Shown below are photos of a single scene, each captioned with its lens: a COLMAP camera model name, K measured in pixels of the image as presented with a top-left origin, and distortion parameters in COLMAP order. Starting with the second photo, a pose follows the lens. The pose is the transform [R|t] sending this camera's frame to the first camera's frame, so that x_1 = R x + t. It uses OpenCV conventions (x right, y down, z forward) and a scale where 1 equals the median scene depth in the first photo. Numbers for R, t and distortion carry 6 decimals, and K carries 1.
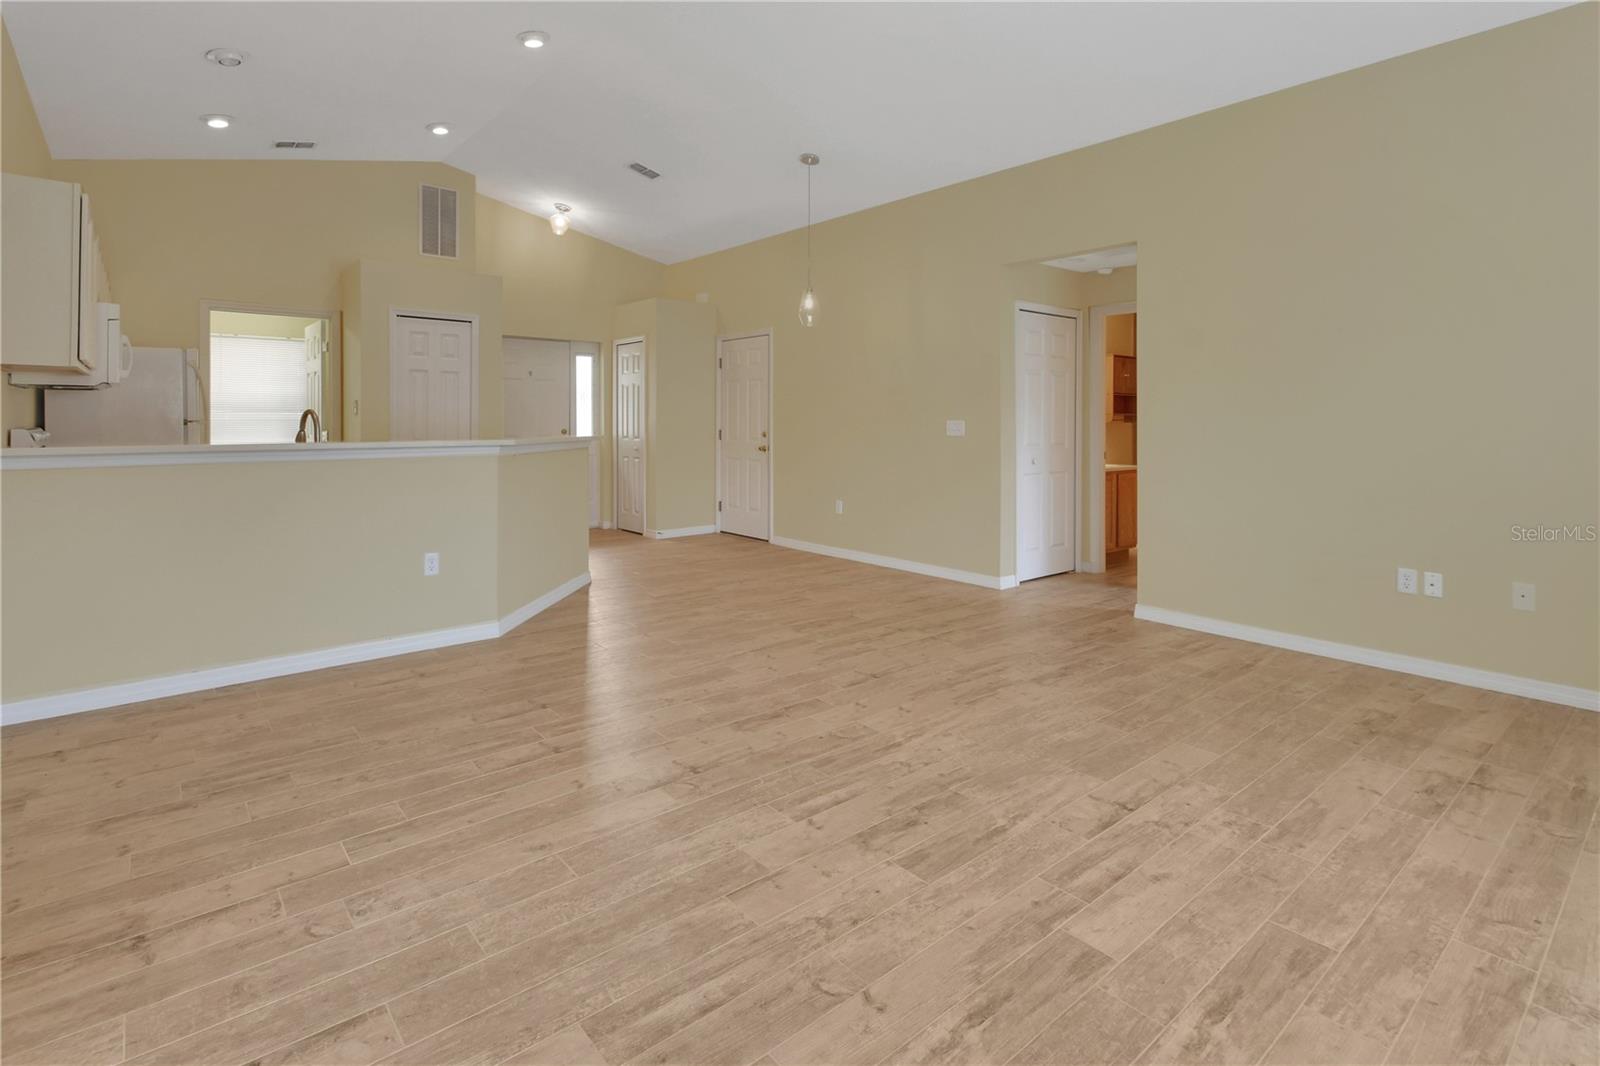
lens RADIAL K [[777.0, 0, 805.0], [0, 777.0, 417.3], [0, 0, 1]] dist [0.012006, -0.003864]
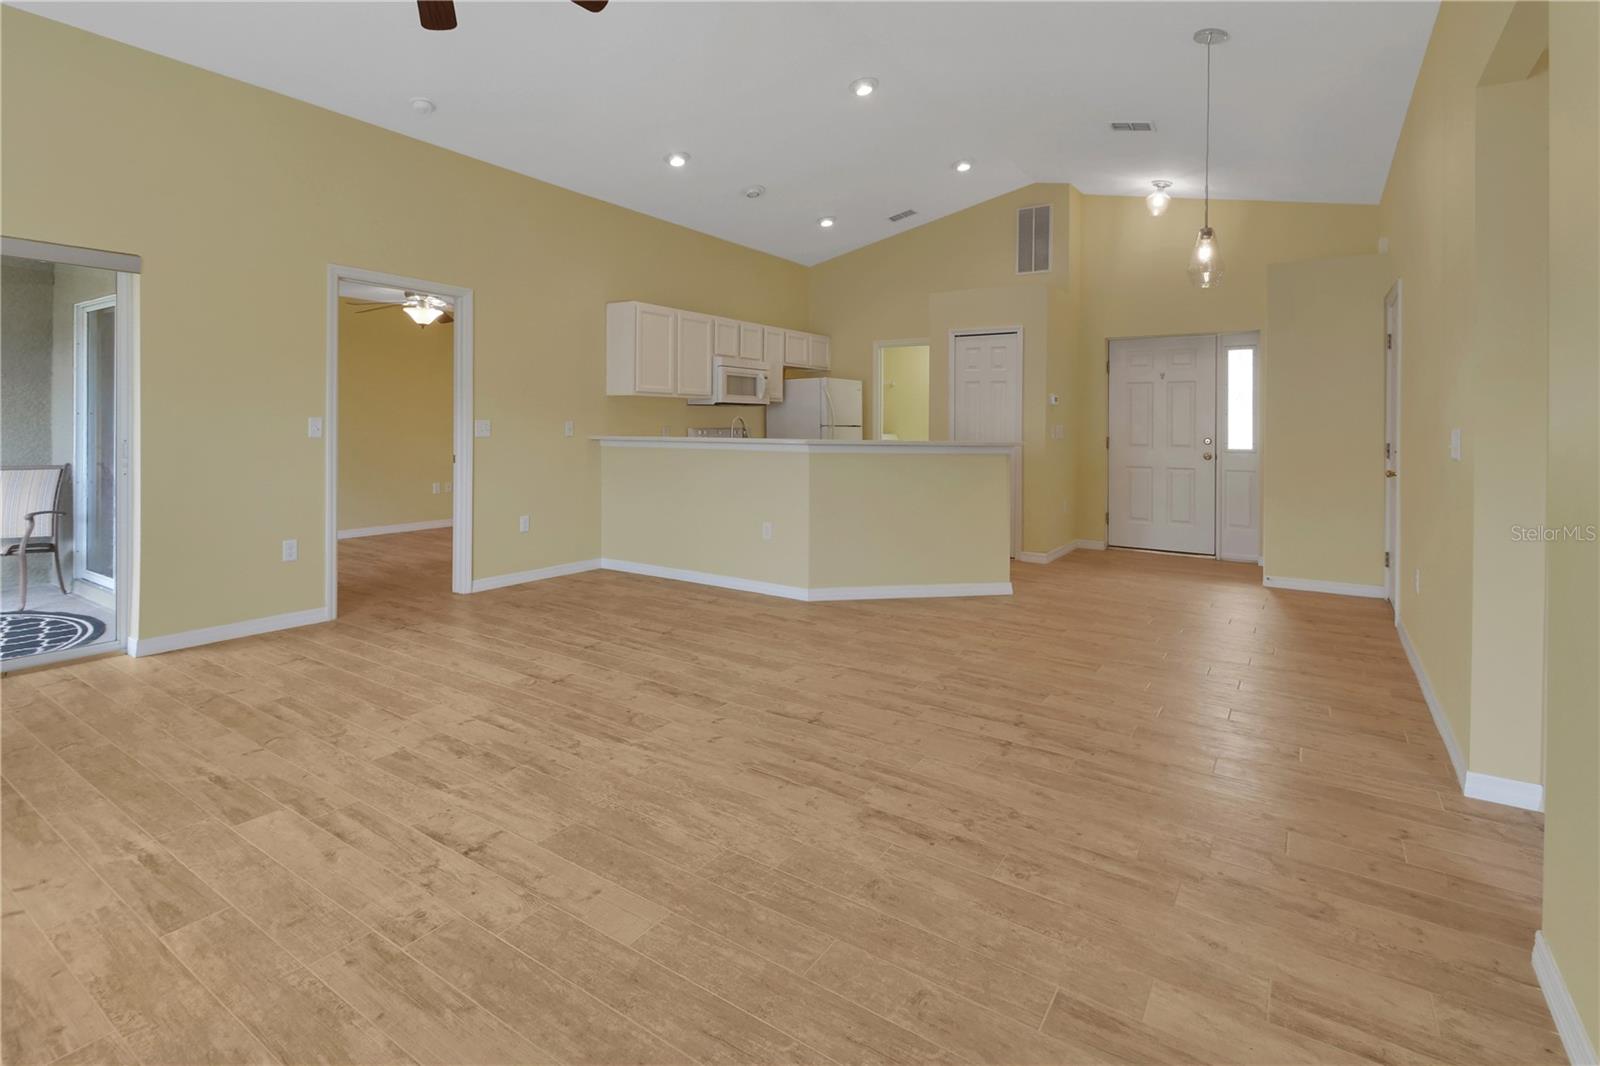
lens RADIAL K [[777.0, 0, 762.1], [0, 777.0, 426.7], [0, 0, 1]] dist [0.012006, -0.003864]
pose [[0.255021, 0.005013, -0.966923, 1.374909], [-0.005072, 0.999980, 0.003846, 0.006911], [0.966922, 0.003923, 0.255041, 1.102276]]
